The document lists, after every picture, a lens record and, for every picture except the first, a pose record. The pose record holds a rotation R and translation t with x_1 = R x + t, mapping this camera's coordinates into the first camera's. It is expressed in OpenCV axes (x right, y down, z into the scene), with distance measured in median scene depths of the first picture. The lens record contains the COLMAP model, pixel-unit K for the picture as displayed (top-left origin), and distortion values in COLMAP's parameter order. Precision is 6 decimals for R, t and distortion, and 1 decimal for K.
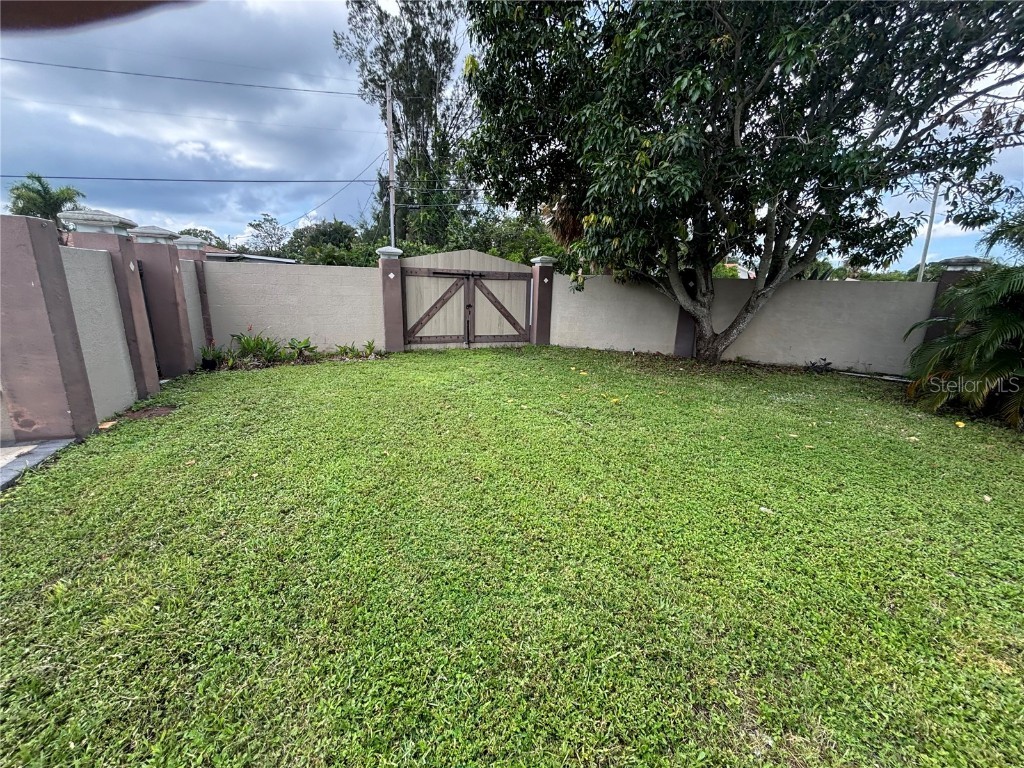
lens RADIAL K [[413.4, 0, 510.7], [0, 413.4, 382.6], [0, 0, 1]] dist [0.006027, -0.000126]
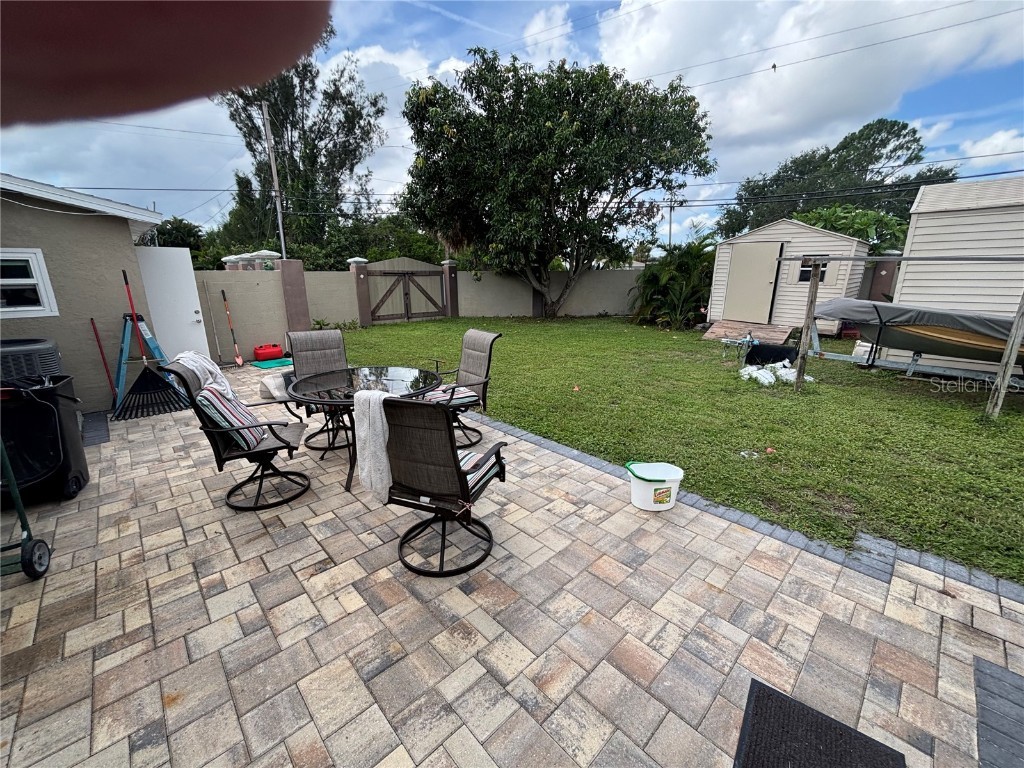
lens RADIAL K [[413.4, 0, 512.0], [0, 413.4, 385.2], [0, 0, 1]] dist [0.006027, -0.000126]
pose [[0.931012, -0.128100, 0.341769, -0.308503], [0.118639, 0.991750, 0.048538, 0.123541], [-0.345168, -0.004642, 0.938530, -0.584016]]
